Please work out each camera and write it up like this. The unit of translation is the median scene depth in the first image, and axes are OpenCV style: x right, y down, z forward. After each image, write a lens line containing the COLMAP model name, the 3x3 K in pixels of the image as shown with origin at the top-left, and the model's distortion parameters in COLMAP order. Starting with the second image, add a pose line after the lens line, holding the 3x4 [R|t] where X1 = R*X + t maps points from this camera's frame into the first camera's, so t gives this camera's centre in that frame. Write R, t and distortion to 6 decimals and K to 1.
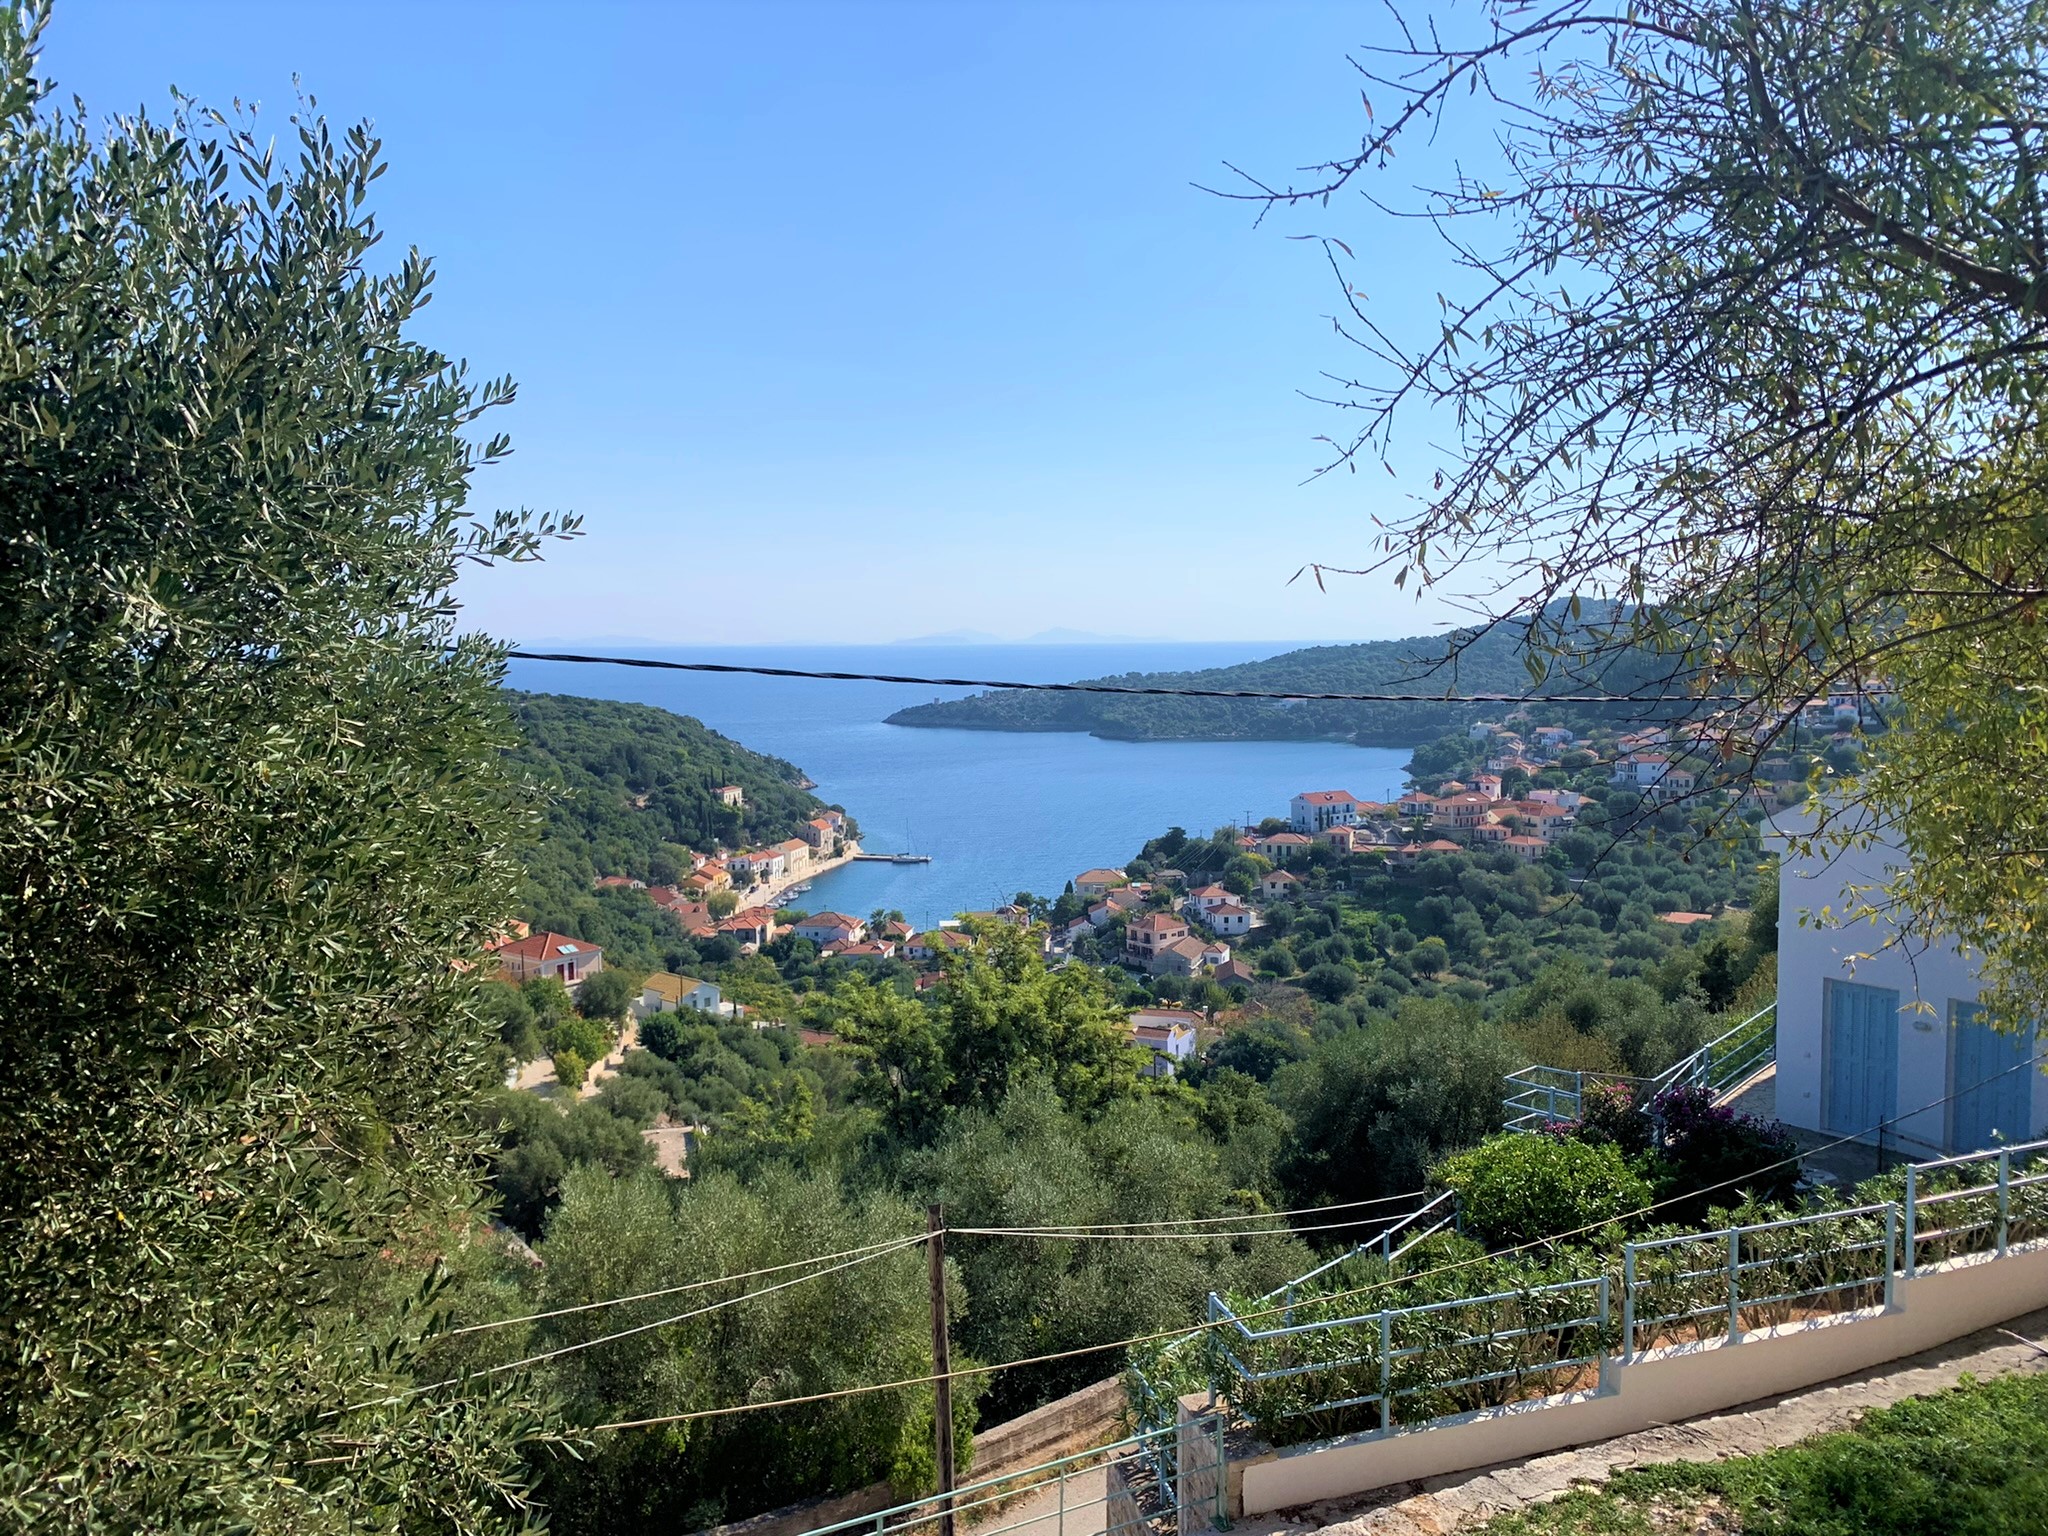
lens RADIAL K [[1536.7, 0, 988.0], [0, 1536.7, 745.6], [0, 0, 1]] dist [0.060755, -0.084065]
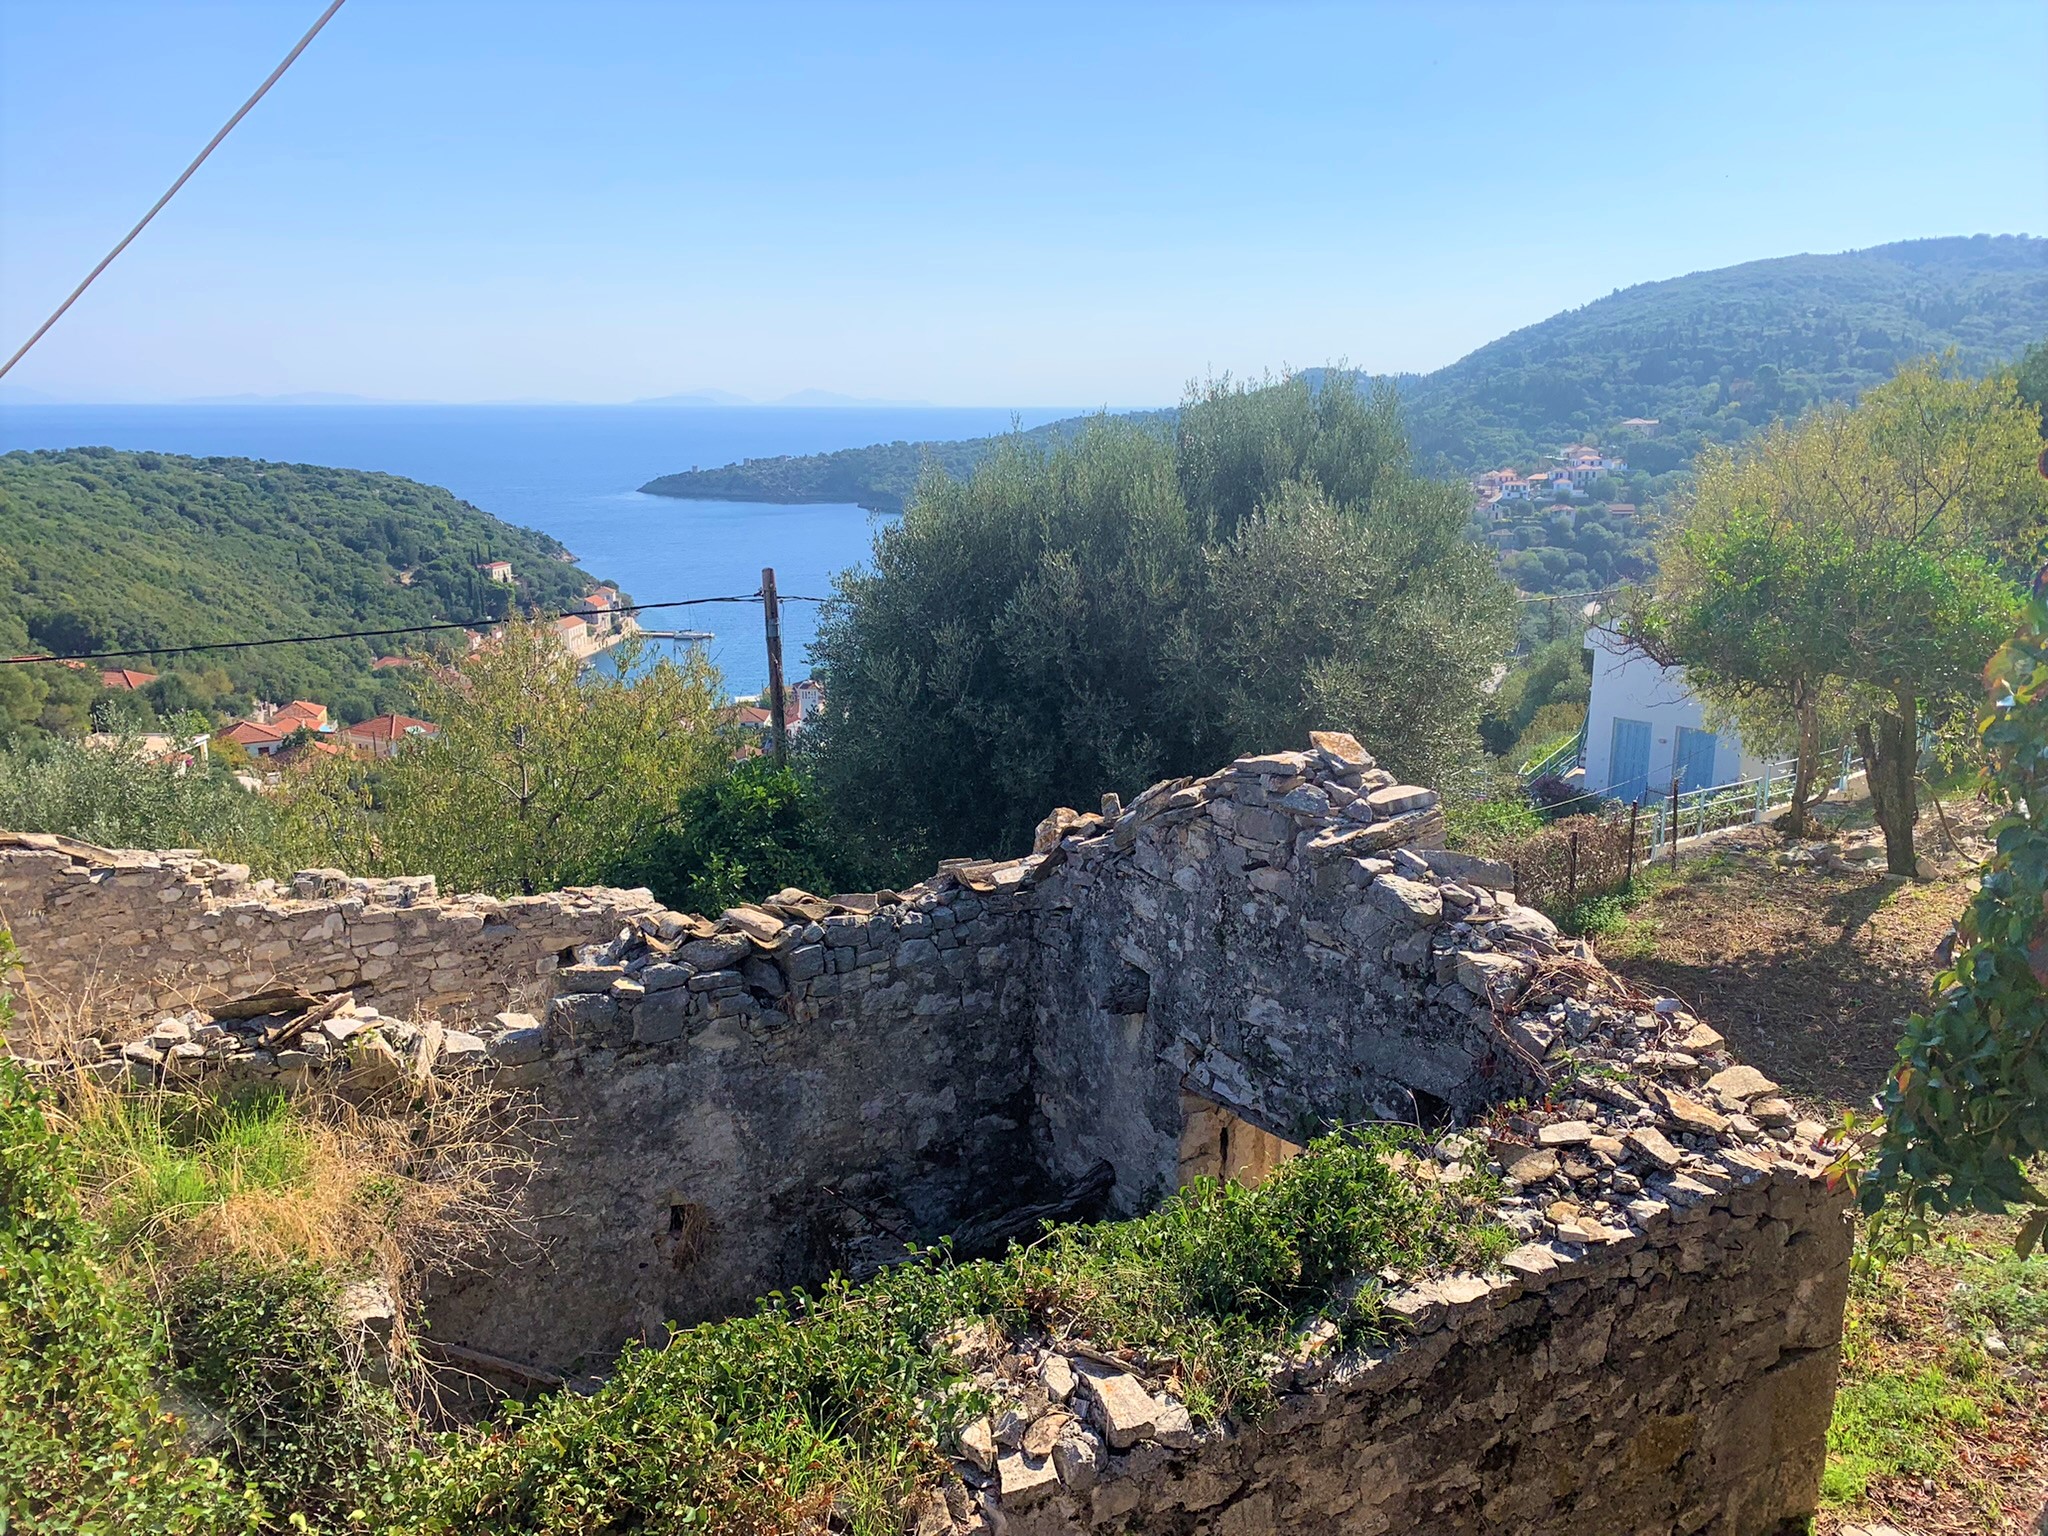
lens RADIAL K [[1536.7, 0, 1012.8], [0, 1536.7, 768.5], [0, 0, 1]] dist [0.060755, -0.084065]
pose [[0.985066, -0.030122, 0.169521, -0.337917], [0.002130, 0.986635, 0.162934, -0.065594], [-0.172163, -0.160140, 0.971965, -0.477542]]
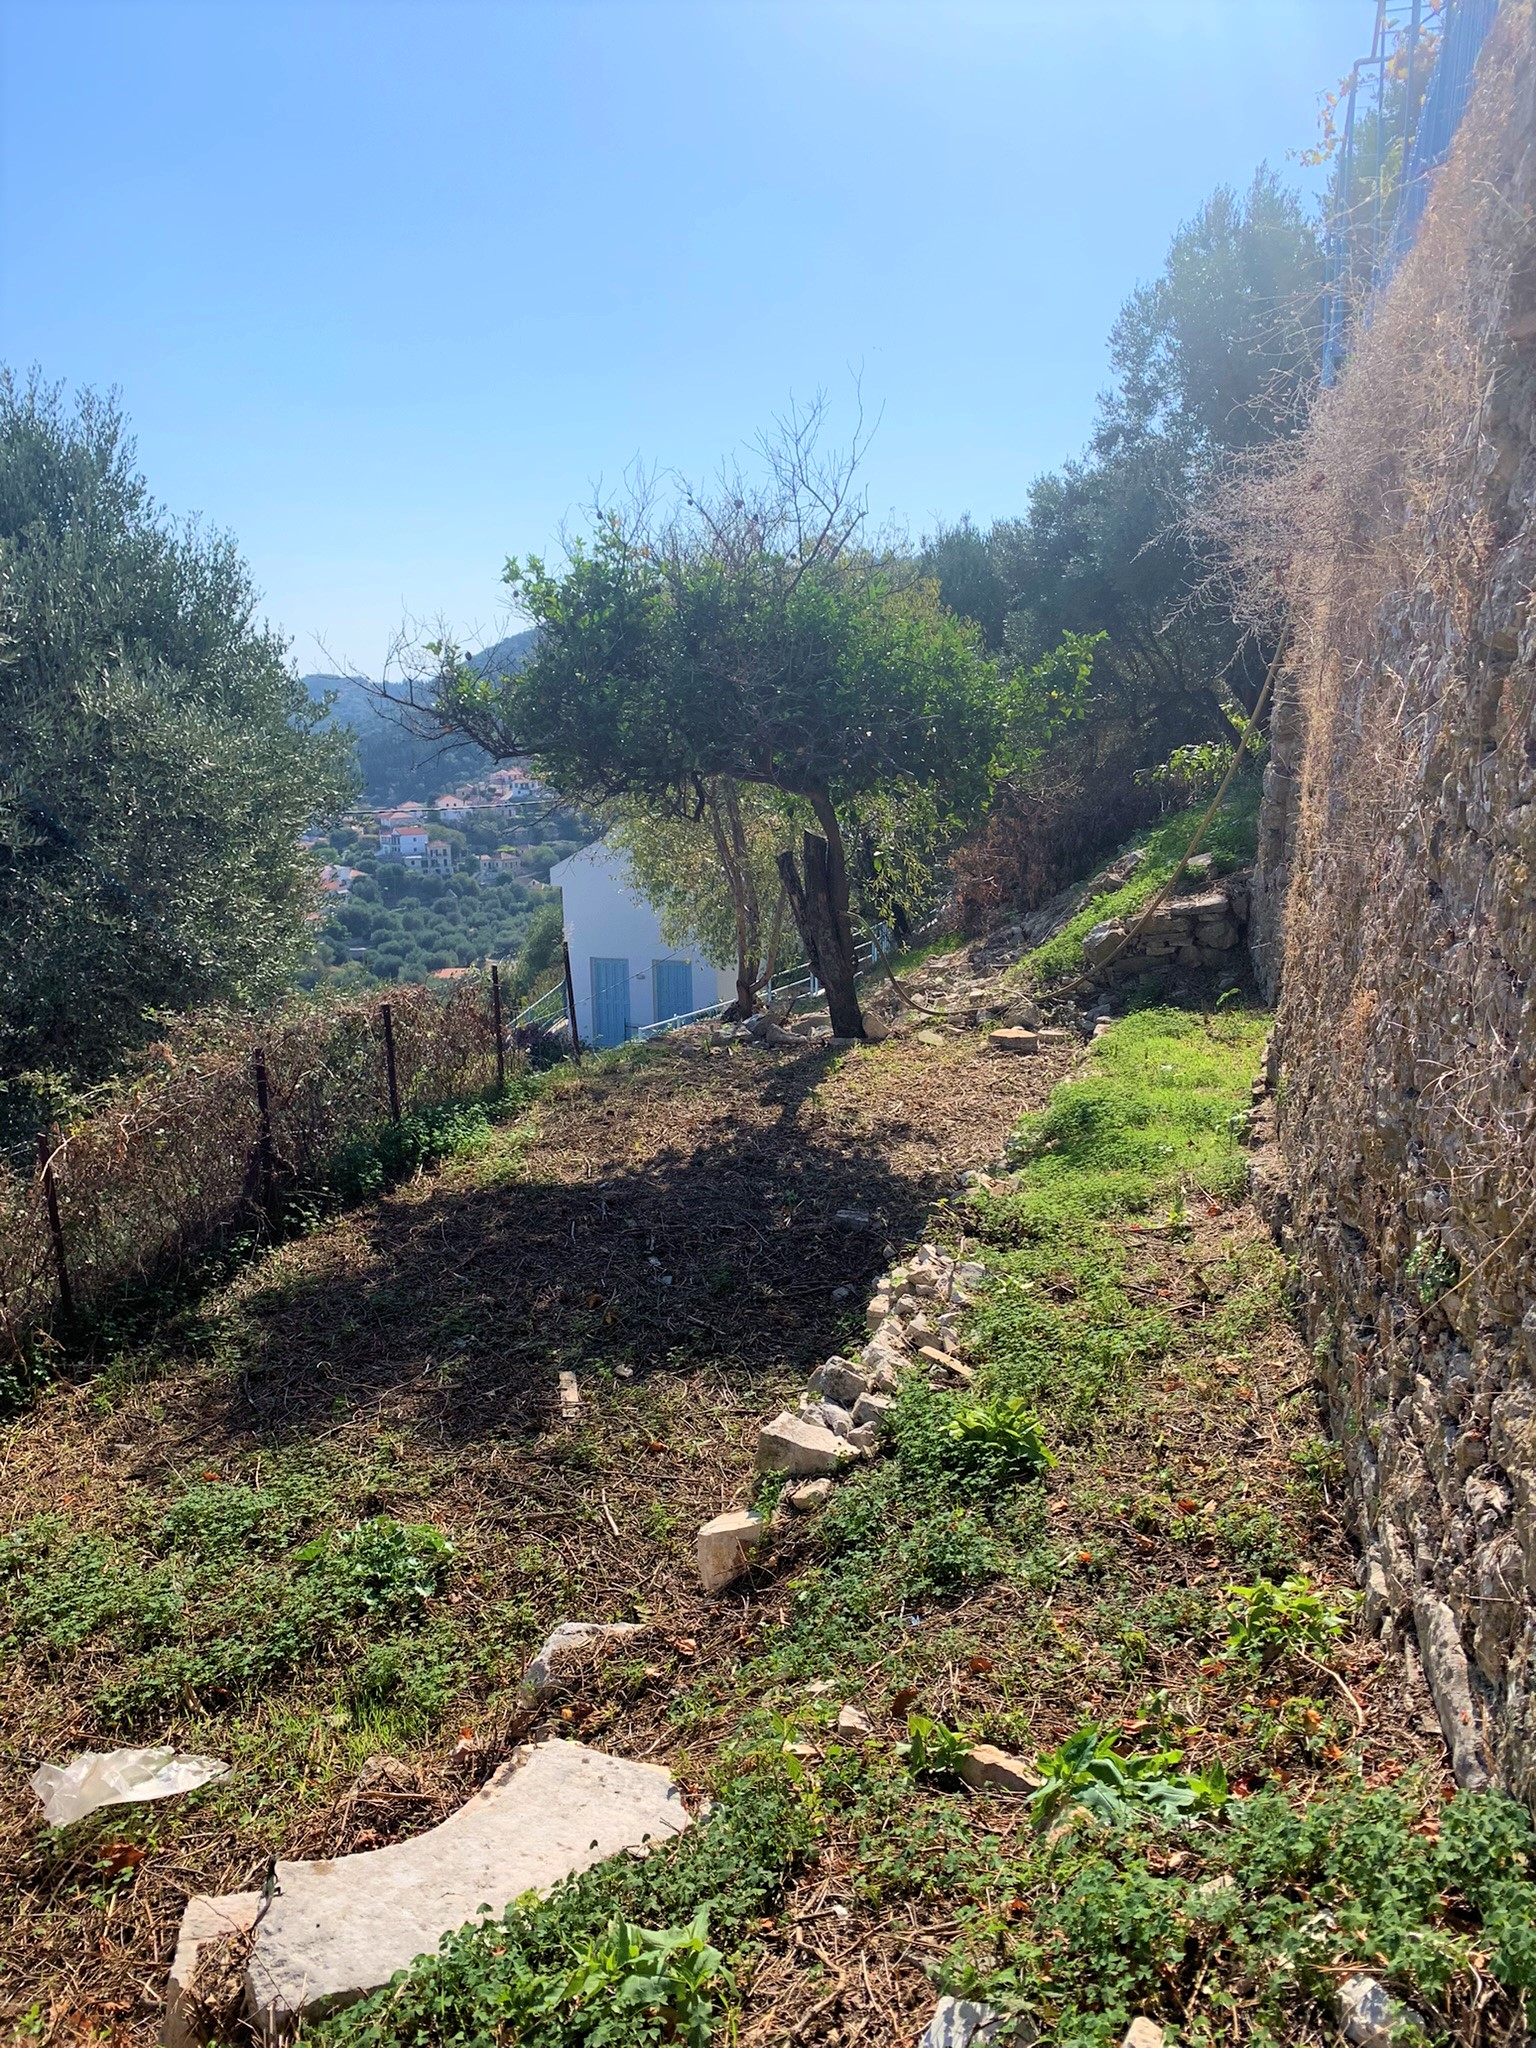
lens RADIAL K [[1536.7, 0, 790.0], [0, 1536.7, 1026.3], [0, 0, 1]] dist [0.060755, -0.084065]
pose [[0.796598, -0.123215, 0.591819, -0.209889], [0.045658, 0.988474, 0.144340, -0.006991], [-0.602782, -0.087960, 0.793043, -0.341308]]
